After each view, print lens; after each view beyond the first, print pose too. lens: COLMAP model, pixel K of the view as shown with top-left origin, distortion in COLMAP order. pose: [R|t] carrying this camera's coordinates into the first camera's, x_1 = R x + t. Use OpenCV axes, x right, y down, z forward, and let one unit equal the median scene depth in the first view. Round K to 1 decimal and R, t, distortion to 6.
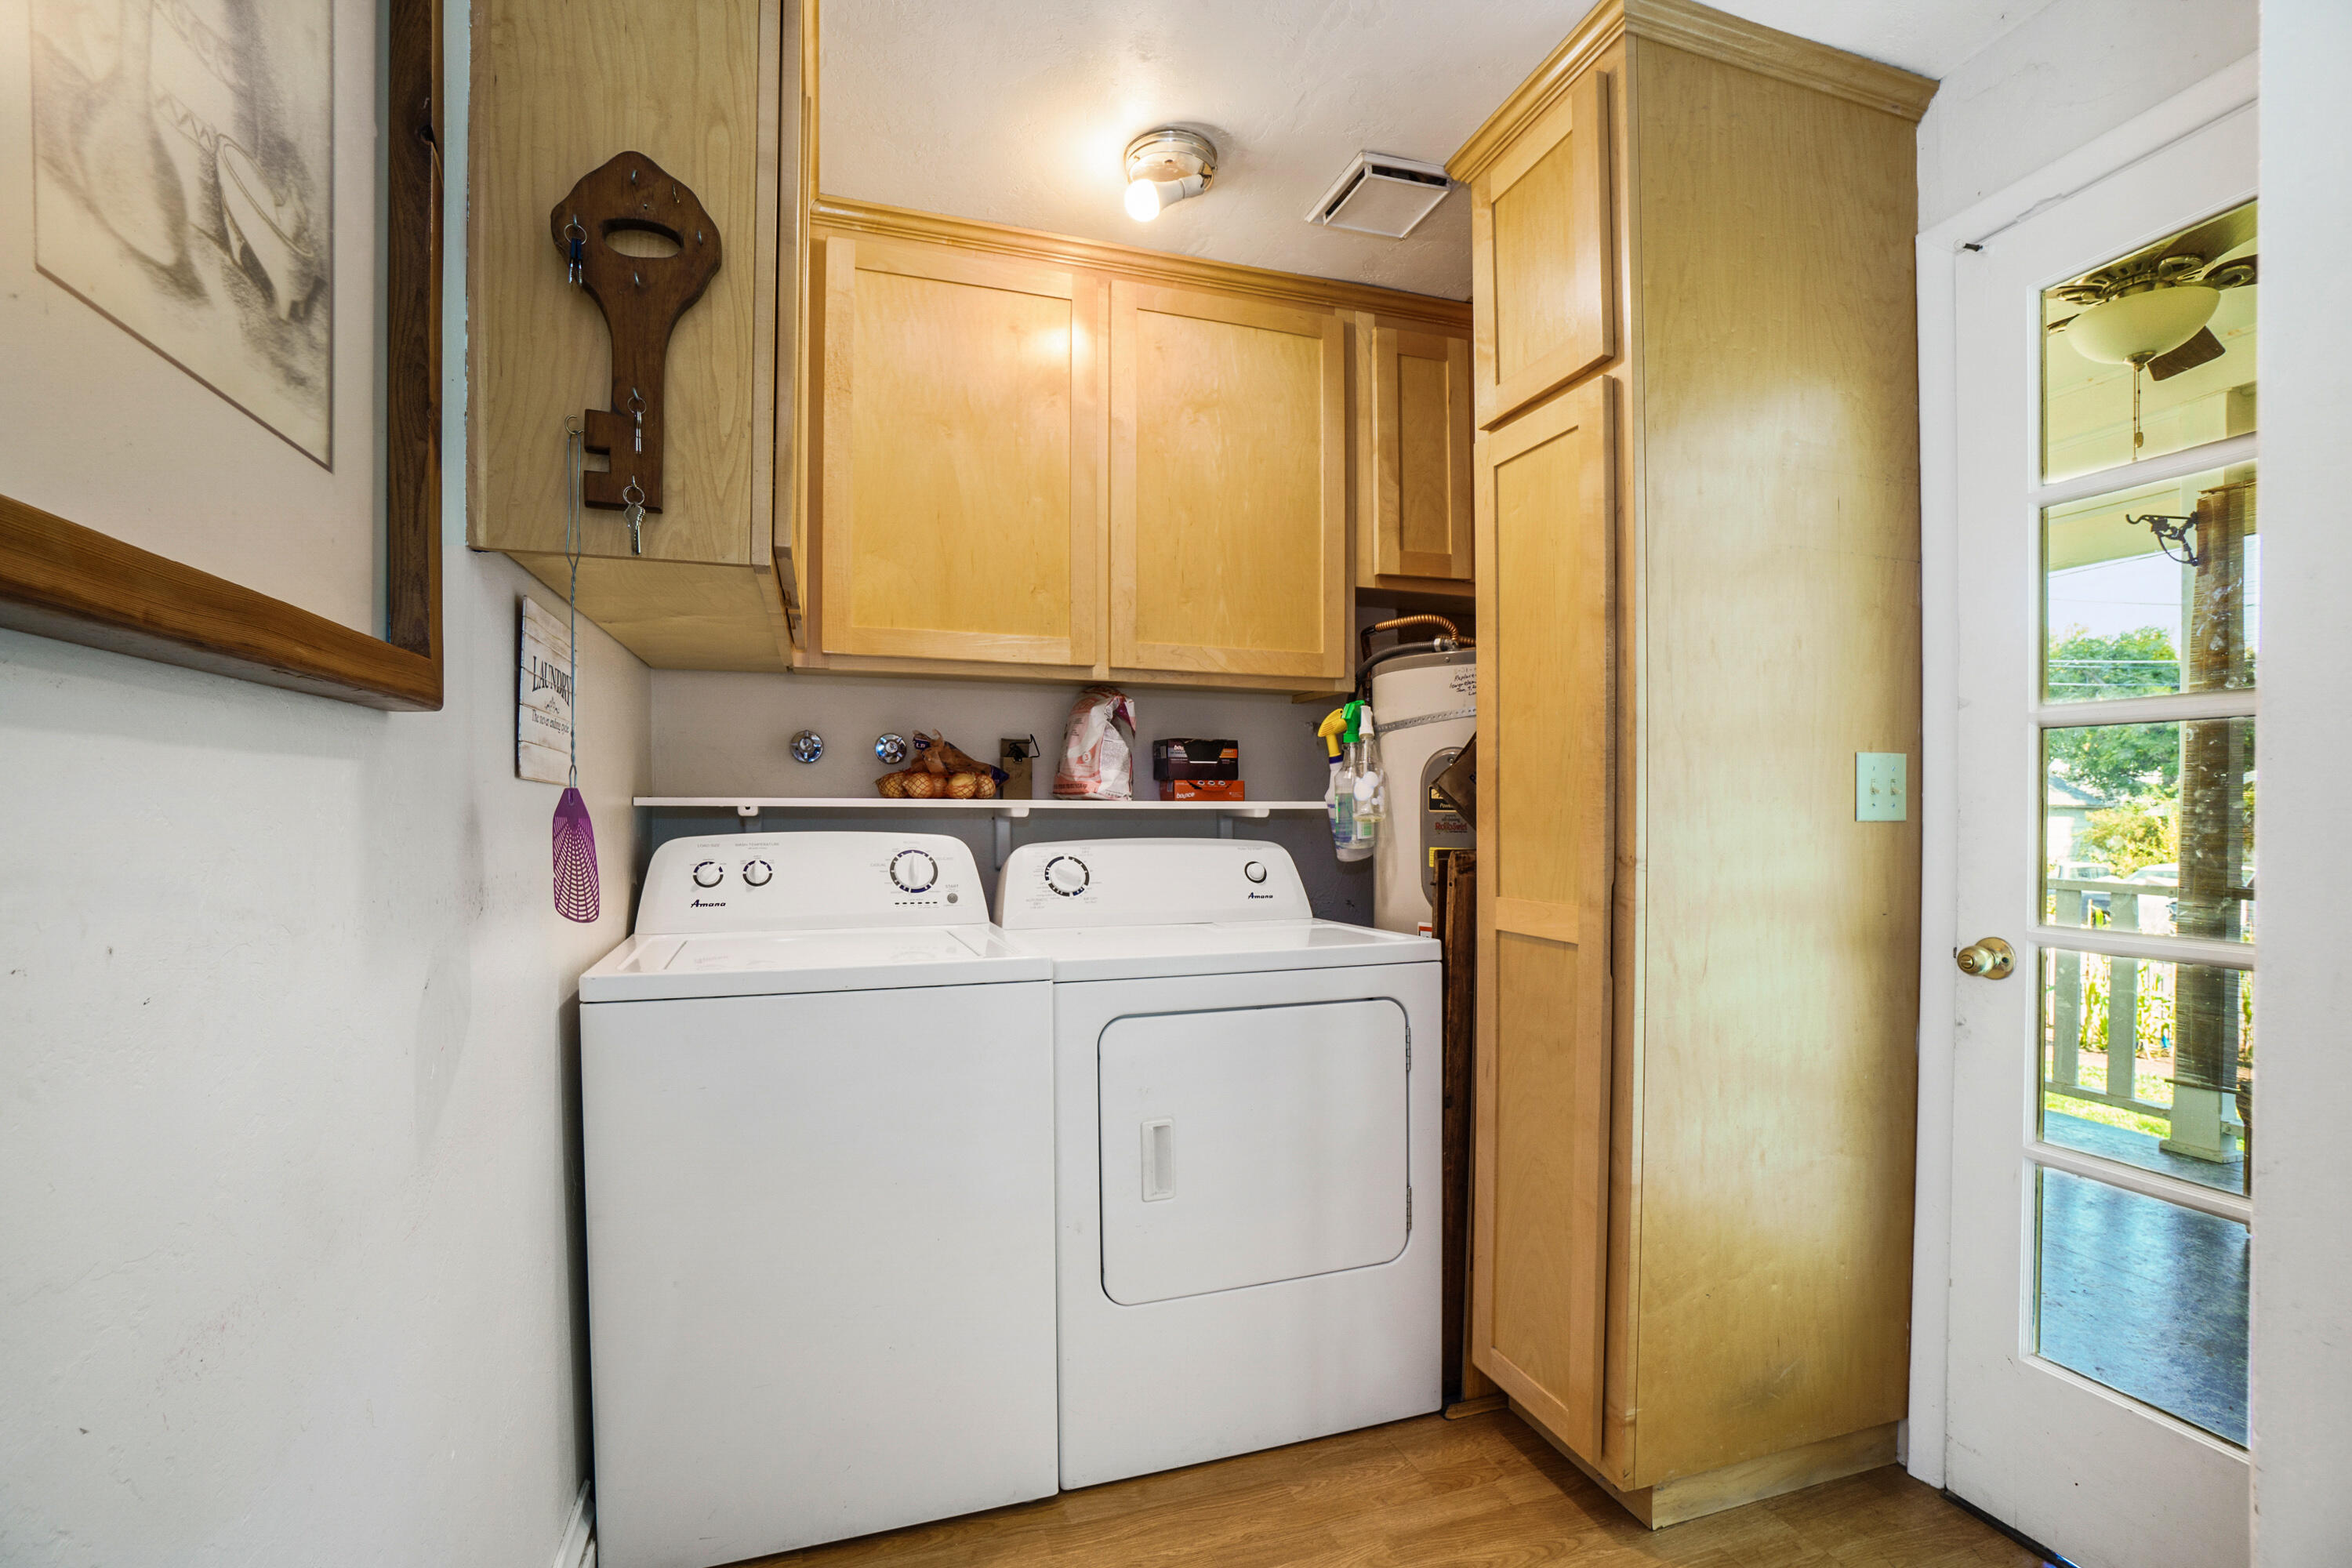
lens RADIAL K [[1049.6, 0, 1160.4], [0, 1049.6, 798.6], [0, 0, 1]] dist [-0.064572, 0.023289]
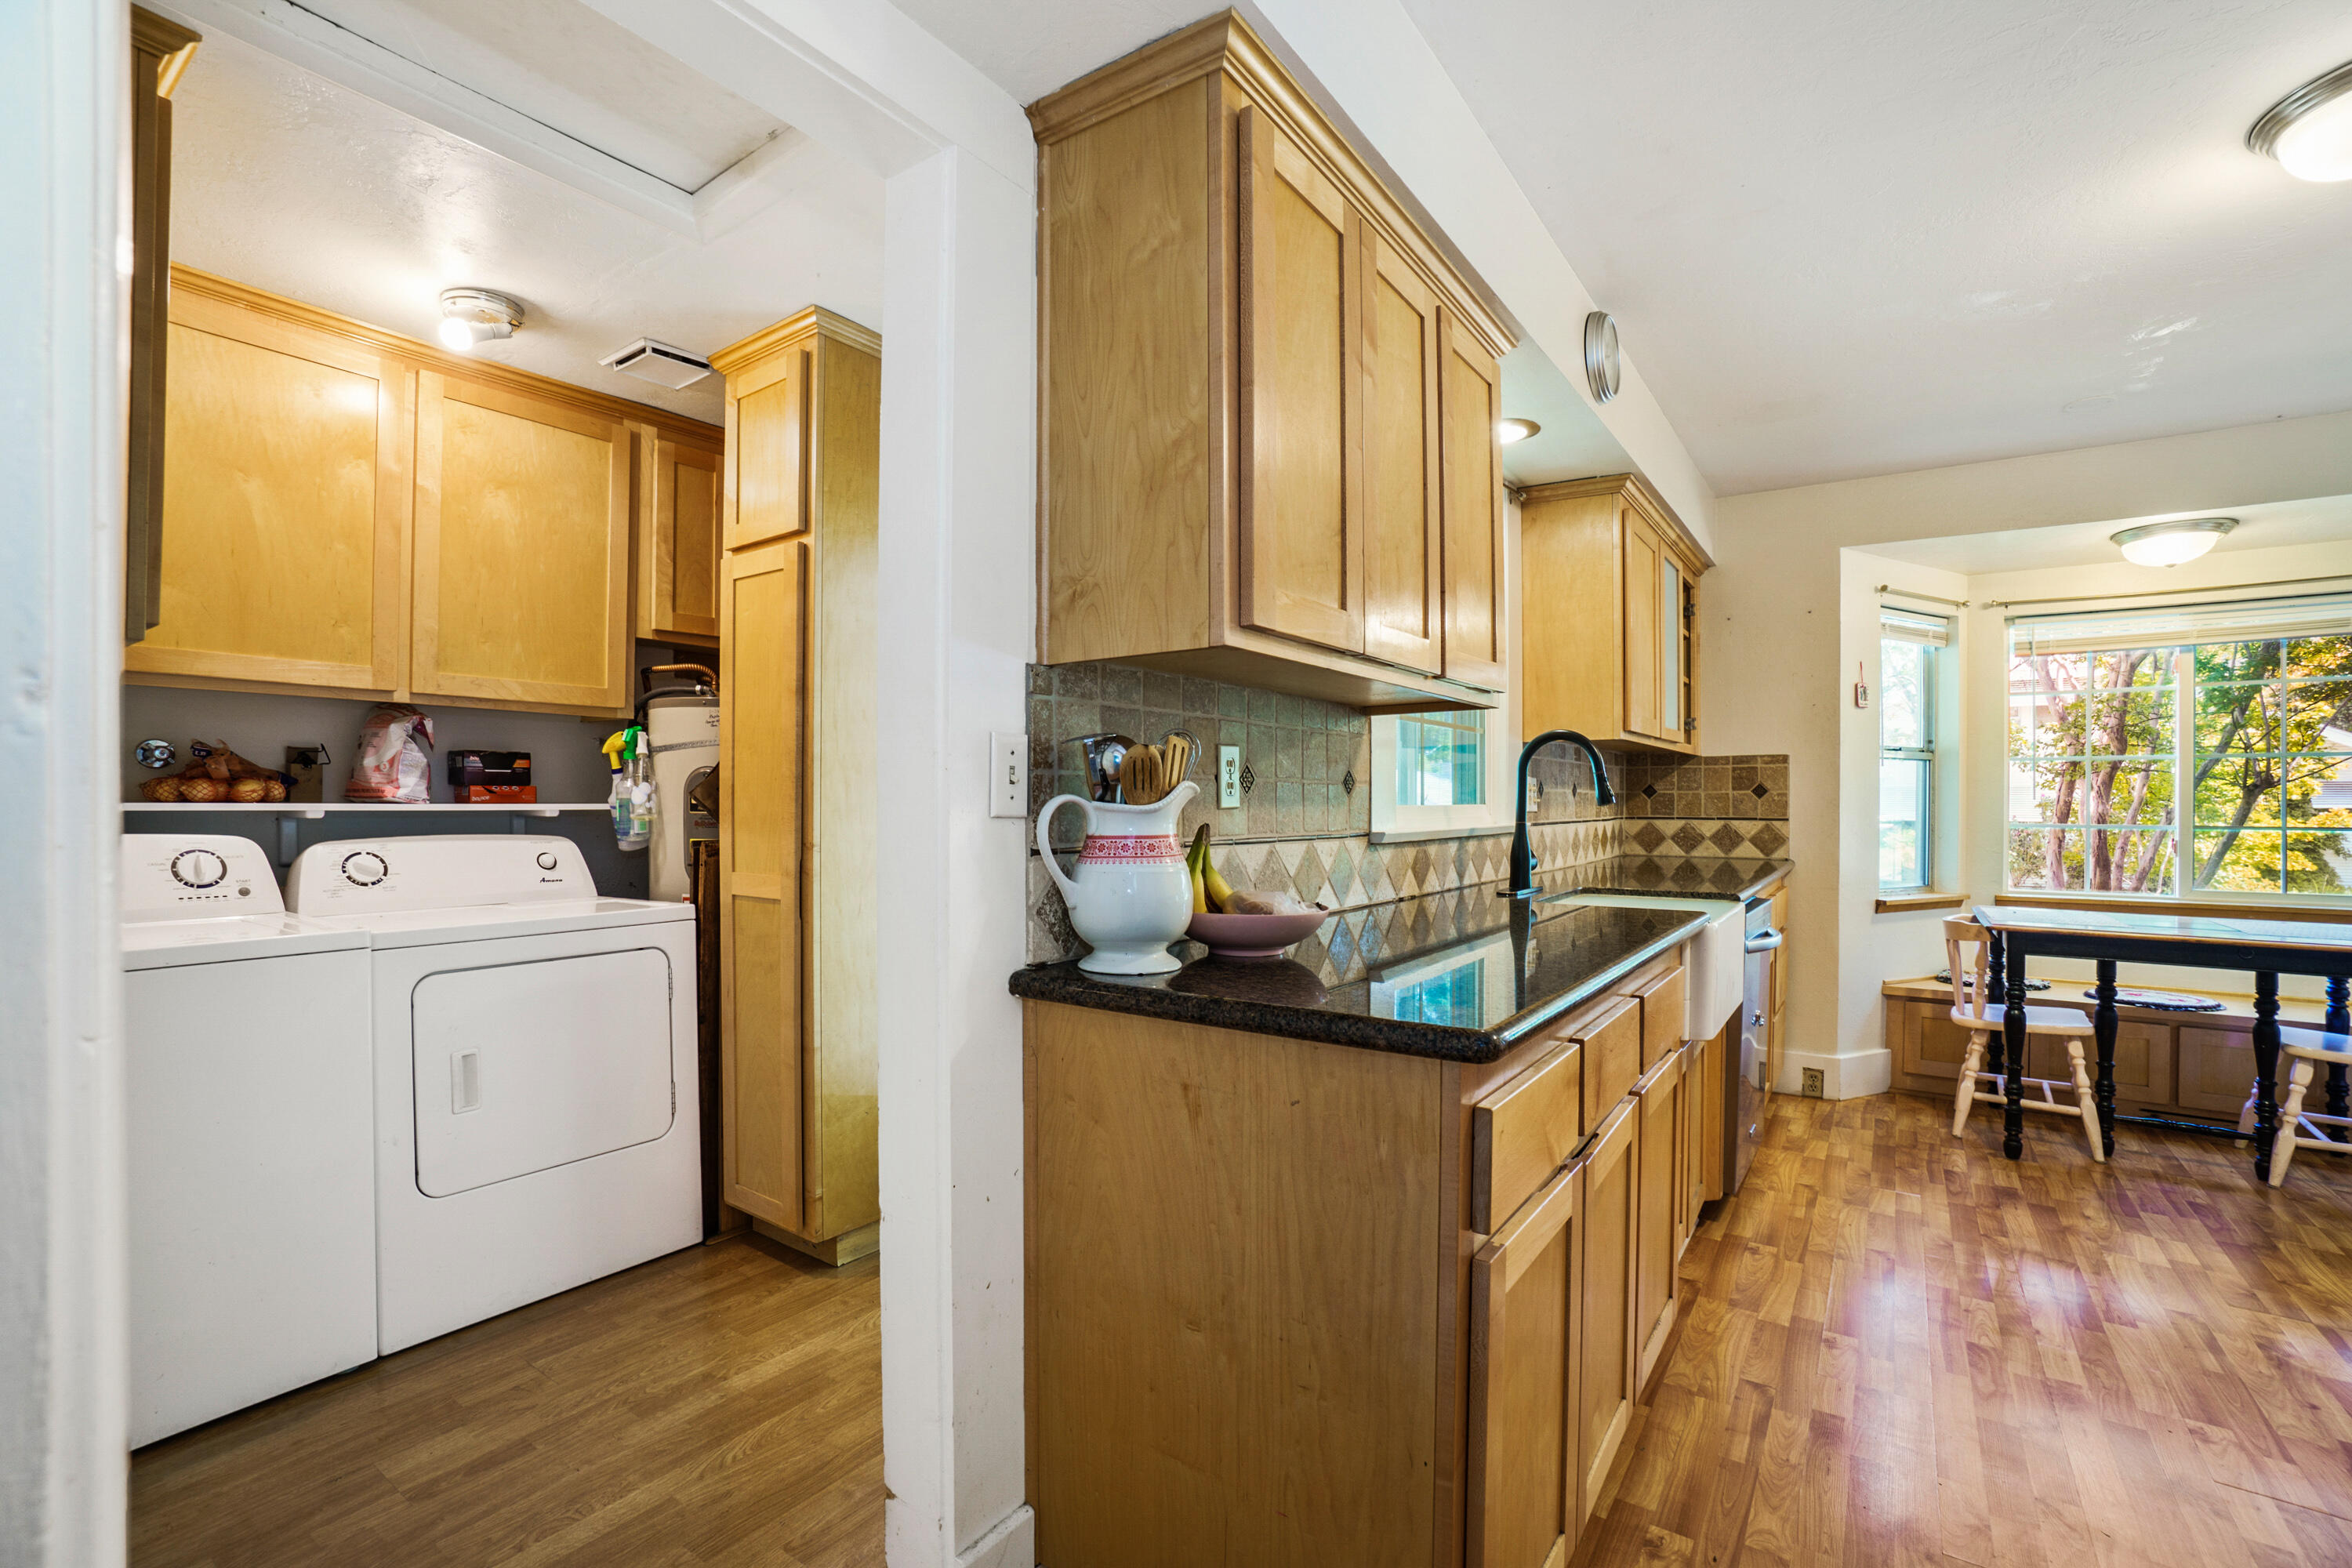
lens RADIAL K [[1049.6, 0, 1160.4], [0, 1049.6, 798.6], [0, 0, 1]] dist [-0.064572, 0.023289]
pose [[0.806656, 0.002881, 0.591014, -0.045659], [-0.008684, 0.999938, 0.006978, -0.020003], [-0.590957, -0.010761, 0.806631, -0.437308]]
